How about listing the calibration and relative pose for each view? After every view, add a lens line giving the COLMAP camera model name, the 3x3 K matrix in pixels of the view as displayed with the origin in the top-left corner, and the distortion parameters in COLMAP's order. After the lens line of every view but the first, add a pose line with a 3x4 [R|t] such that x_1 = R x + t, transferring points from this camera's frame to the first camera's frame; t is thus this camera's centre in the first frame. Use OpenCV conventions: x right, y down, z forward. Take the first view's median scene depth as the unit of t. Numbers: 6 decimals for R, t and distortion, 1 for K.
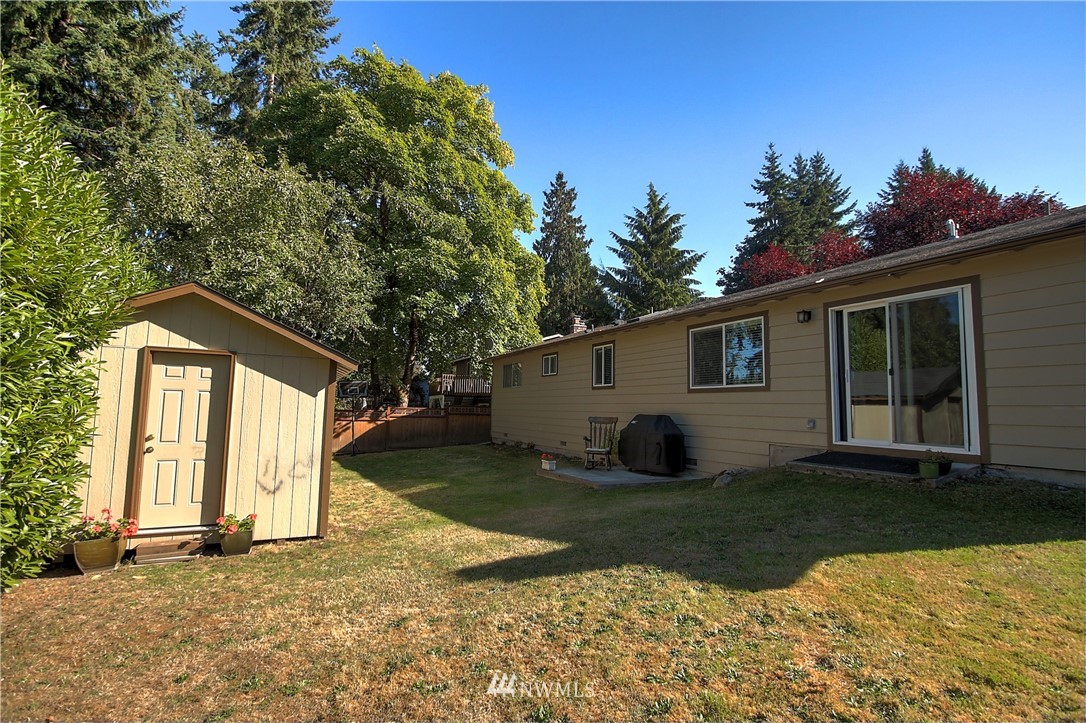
lens RADIAL K [[506.2, 0, 538.5], [0, 506.2, 358.9], [0, 0, 1]] dist [-0.016485, 0.000705]
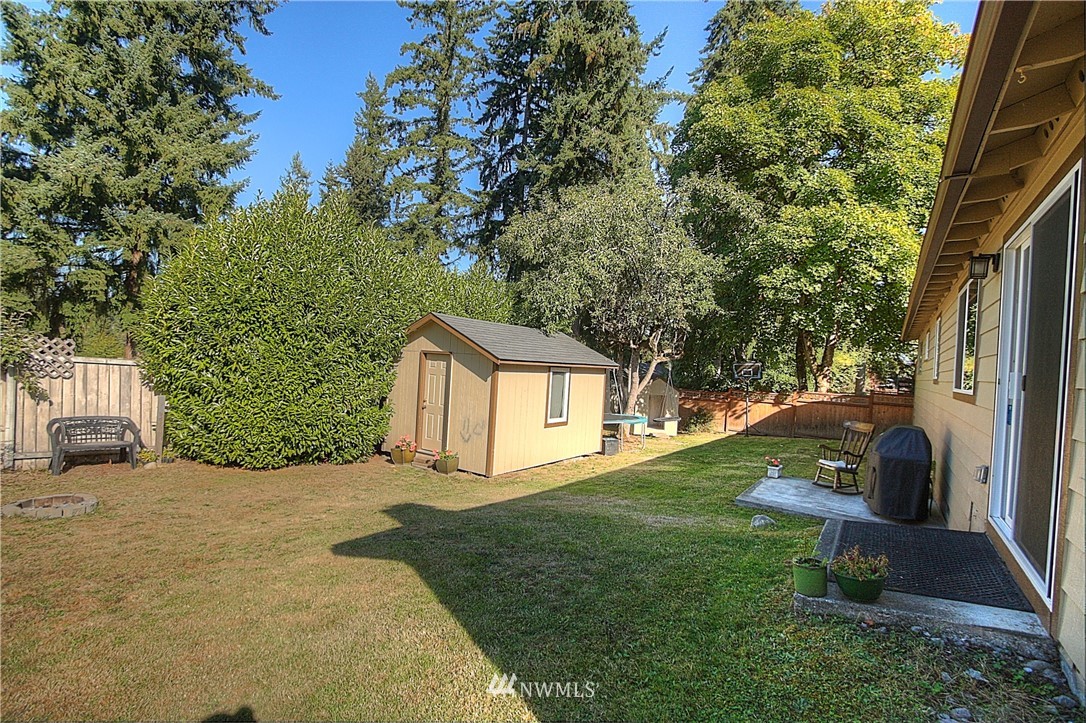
lens RADIAL K [[506.2, 0, 538.5], [0, 506.2, 358.9], [0, 0, 1]] dist [-0.016485, 0.000705]
pose [[0.493741, -0.000104, -0.869609, 0.343224], [0.041019, 0.998890, 0.023170, -0.006491], [0.868641, -0.047110, 0.493197, 0.153463]]
